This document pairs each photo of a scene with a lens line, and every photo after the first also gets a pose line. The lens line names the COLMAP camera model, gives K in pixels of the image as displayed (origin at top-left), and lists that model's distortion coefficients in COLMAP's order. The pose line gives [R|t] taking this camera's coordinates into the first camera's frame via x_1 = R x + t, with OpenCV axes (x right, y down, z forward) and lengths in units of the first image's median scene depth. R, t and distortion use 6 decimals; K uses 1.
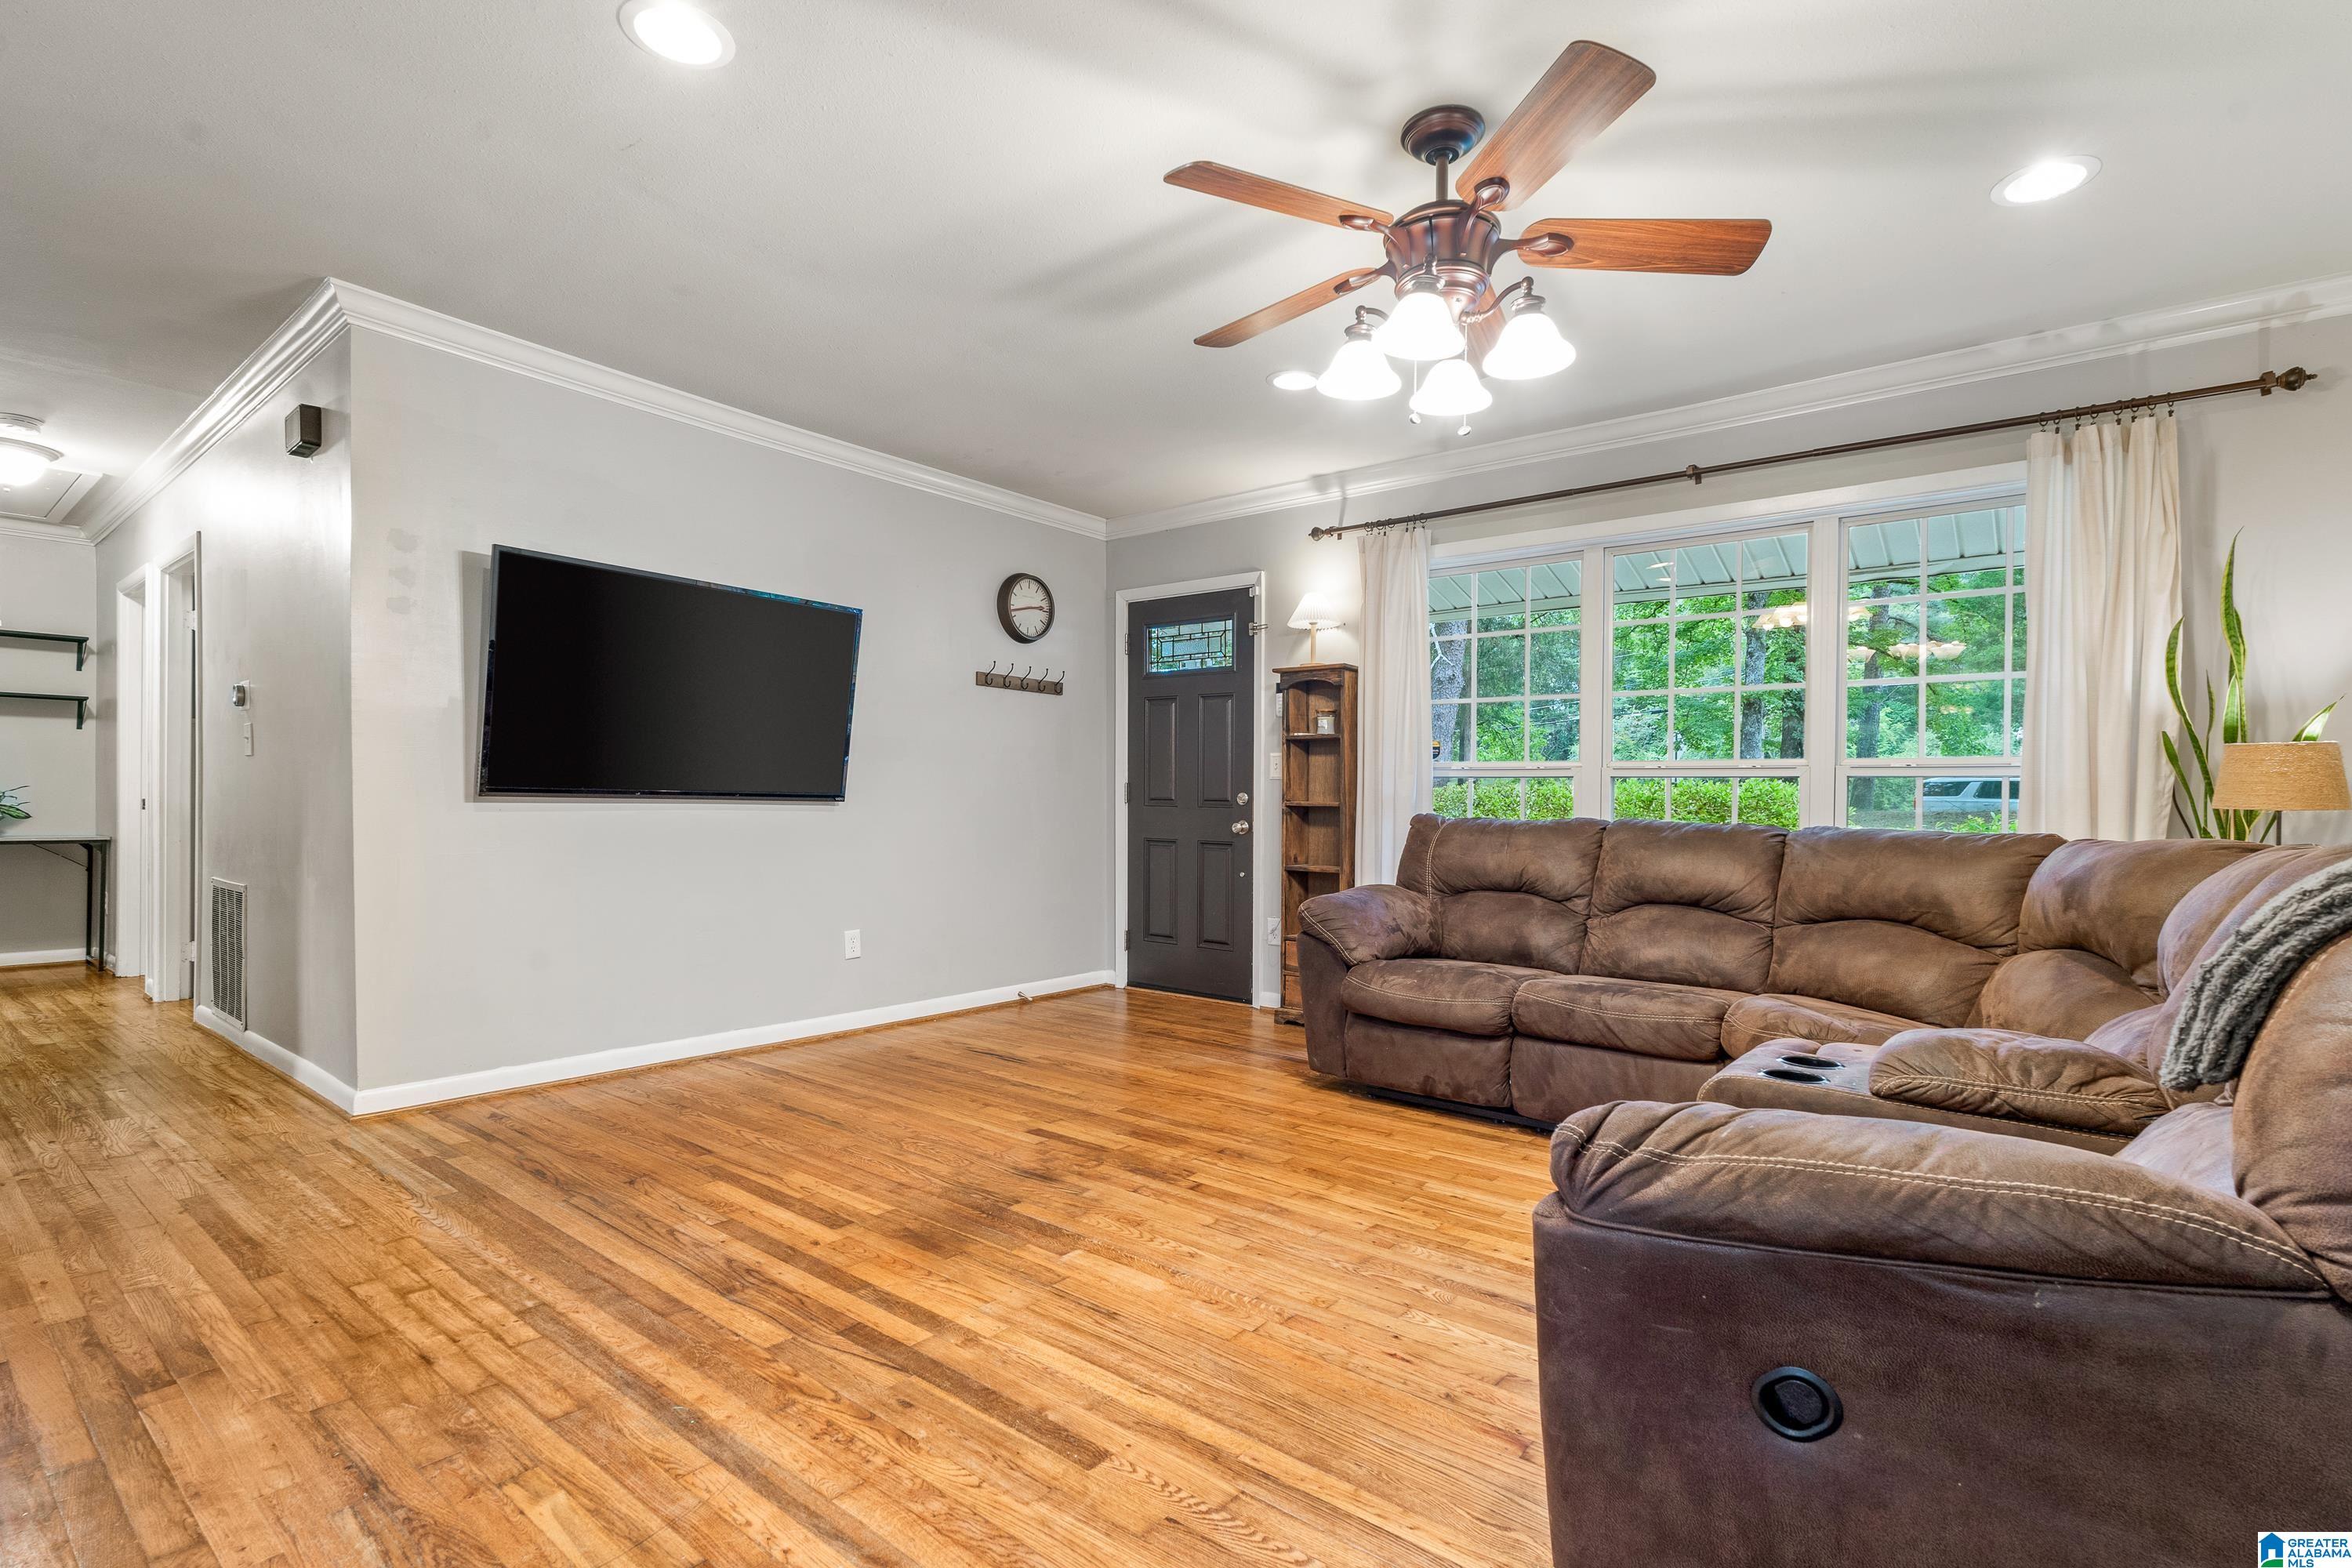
lens RADIAL K [[1101.5, 0, 1167.8], [0, 1101.5, 798.7], [0, 0, 1]] dist [0.002122, 0.000574]
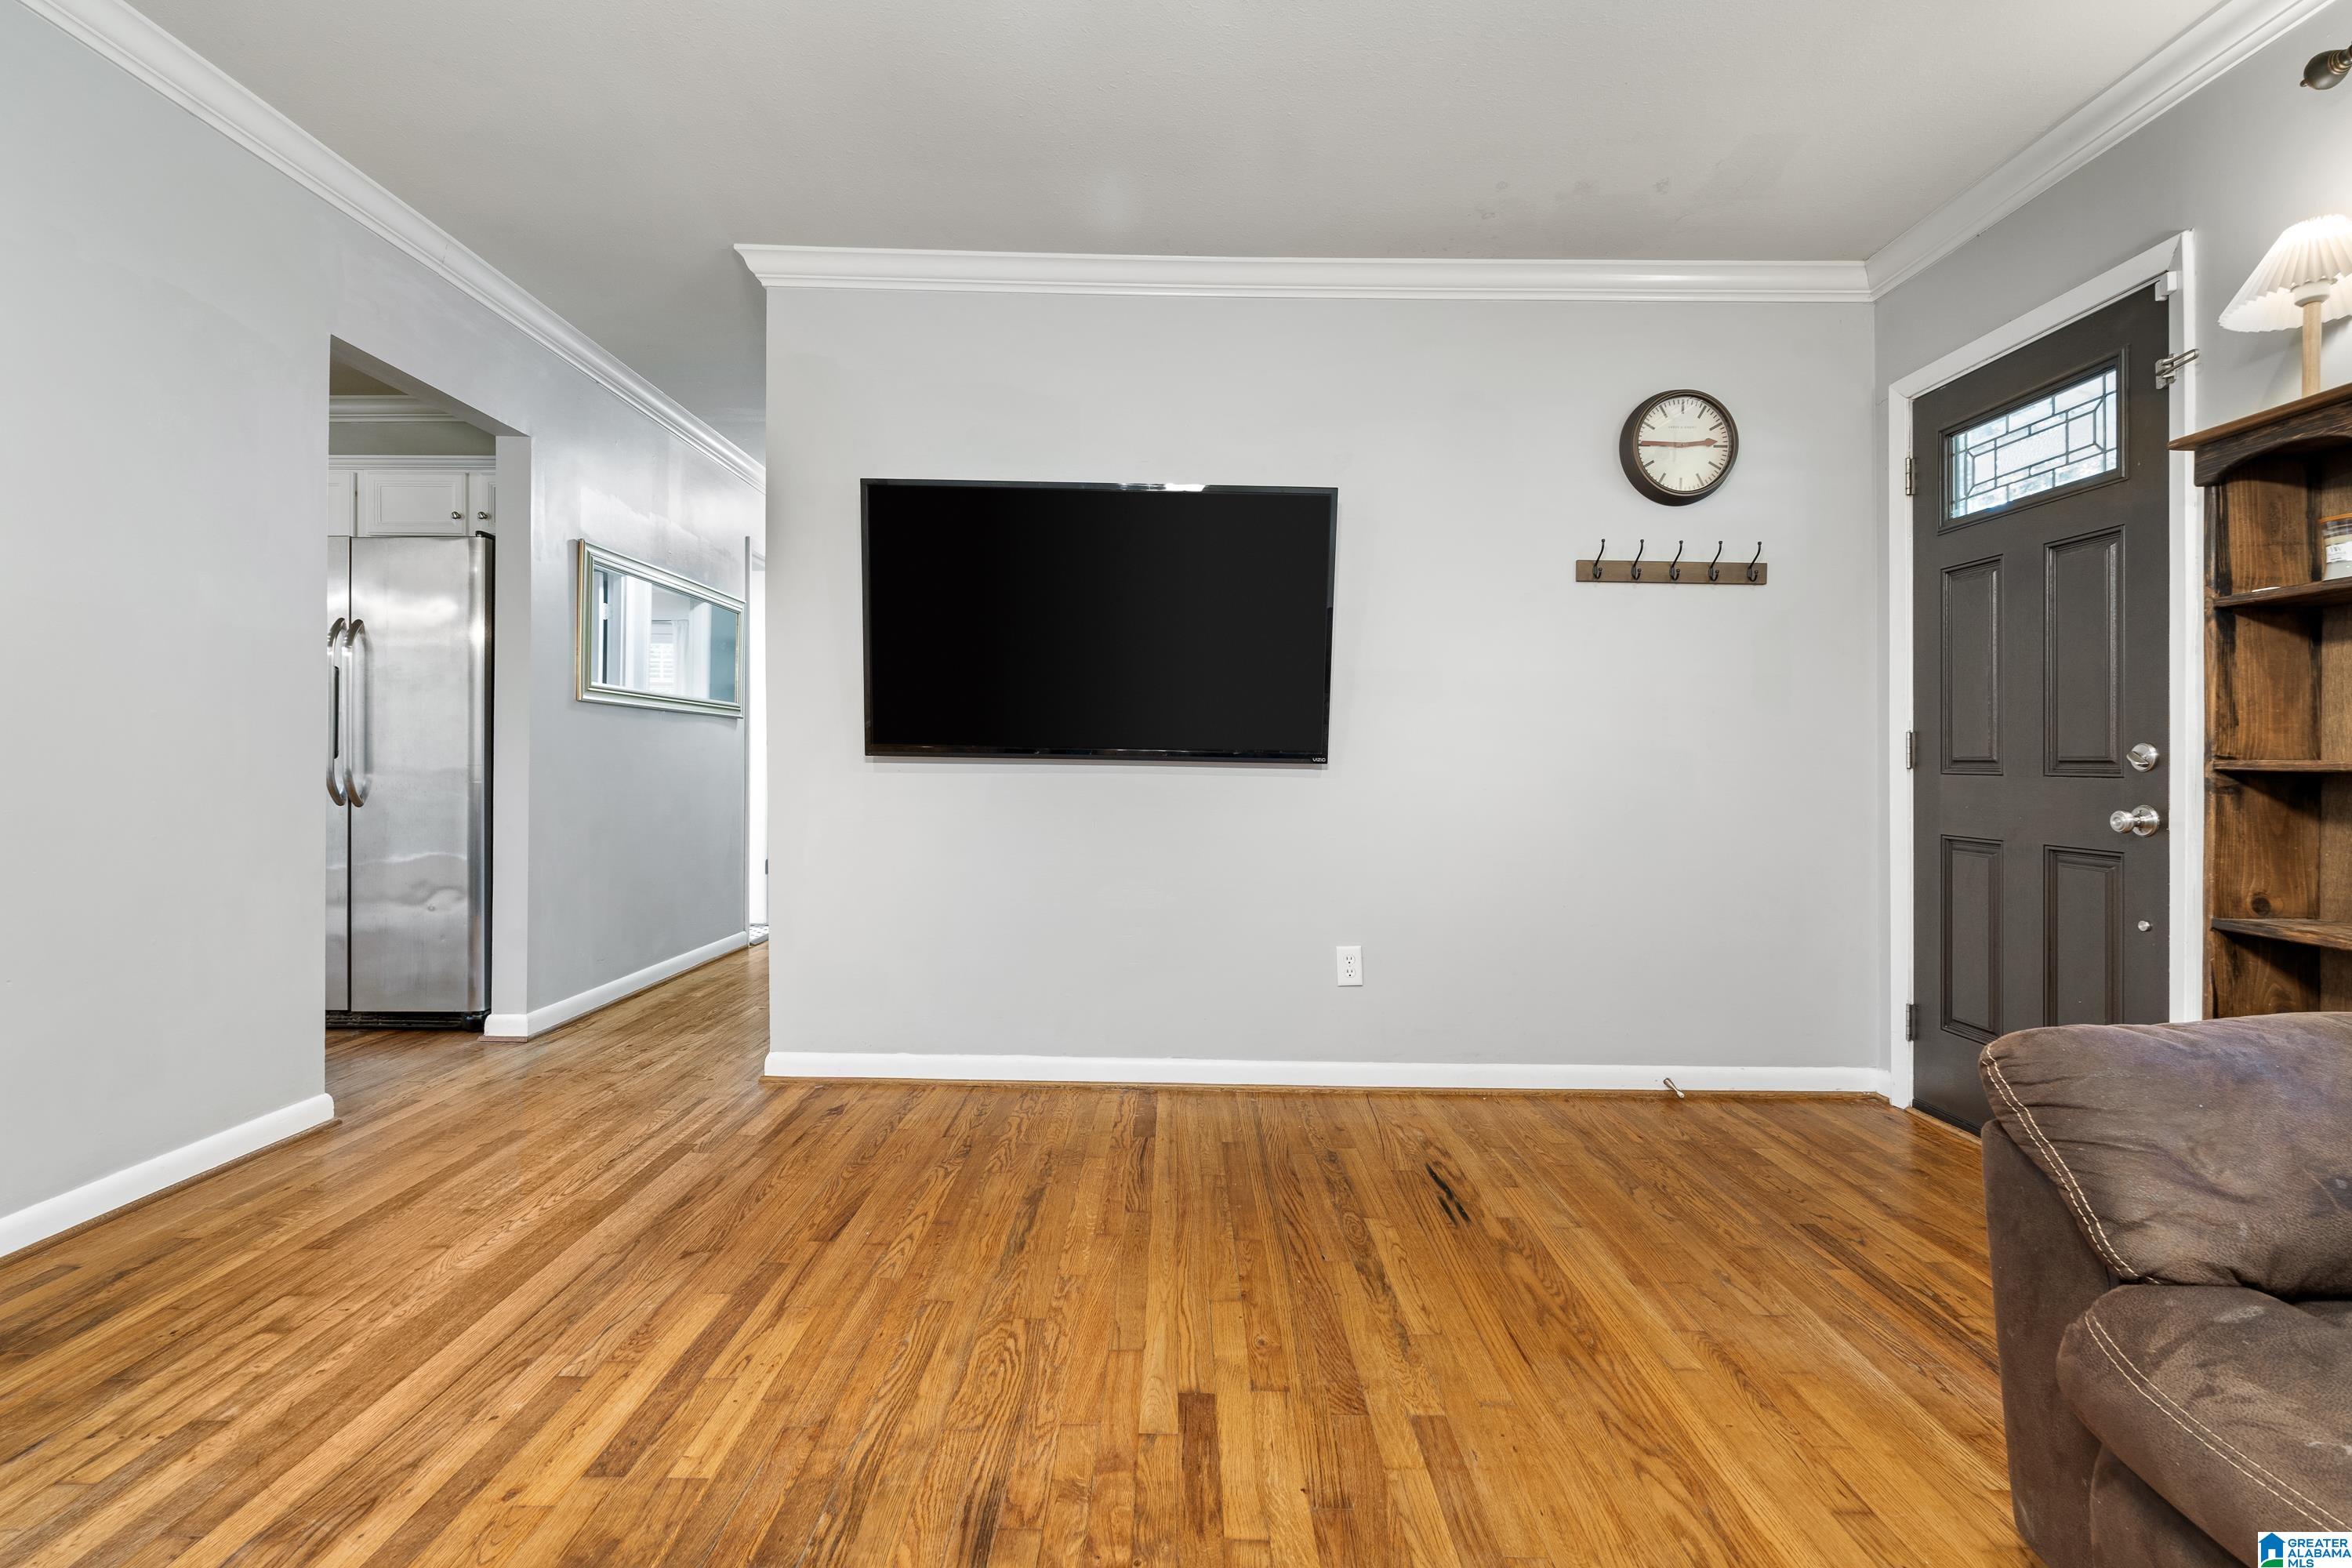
lens RADIAL K [[1091.2, 0, 1169.3], [0, 1091.2, 760.9], [0, 0, 1]] dist [-0.000832, -0.000131]
pose [[0.629869, -0.006421, -0.776675, 0.269047], [-0.003022, 0.999938, -0.010718, 0.012539], [0.776695, 0.009098, 0.629811, 0.679977]]
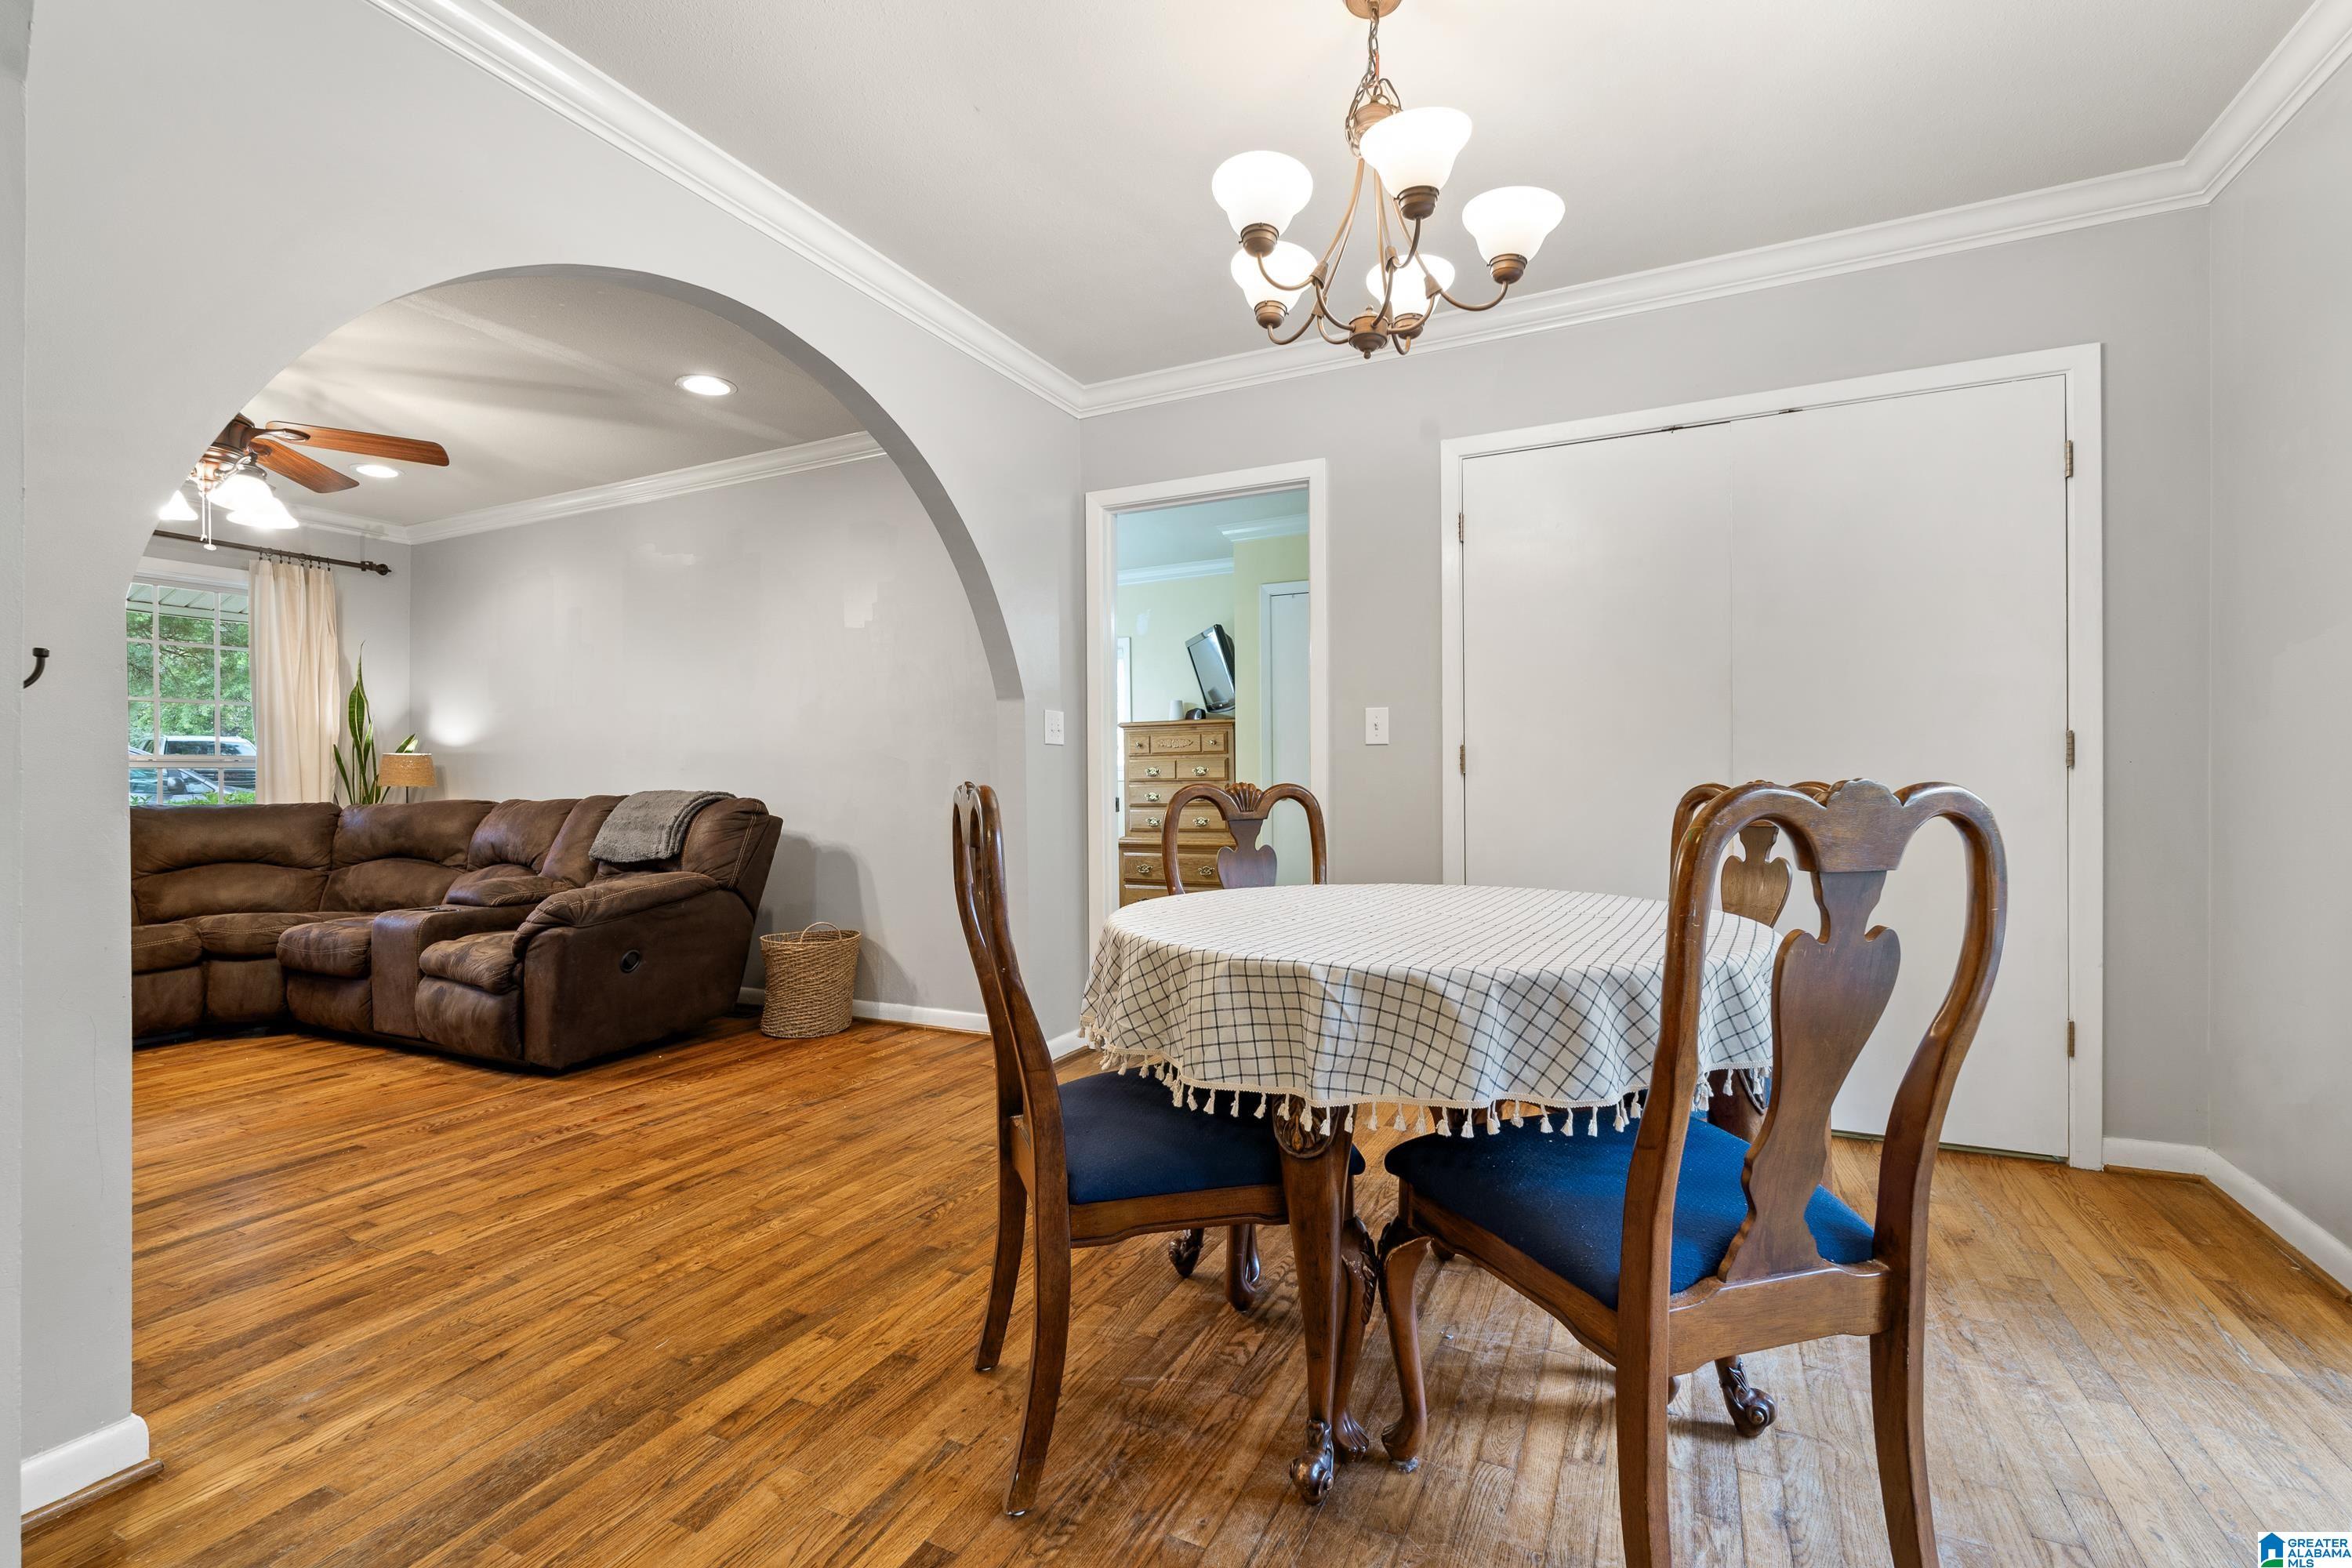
lens RADIAL K [[1055.2, 0, 1197.2], [0, 1055.2, 769.0], [0, 0, 1]] dist [-0.002113, -0.000029]
pose [[-0.232794, -0.001737, 0.972525, -1.080030], [0.006315, 0.999975, 0.003297, -0.017446], [-0.972506, 0.006909, -0.232777, 0.017329]]
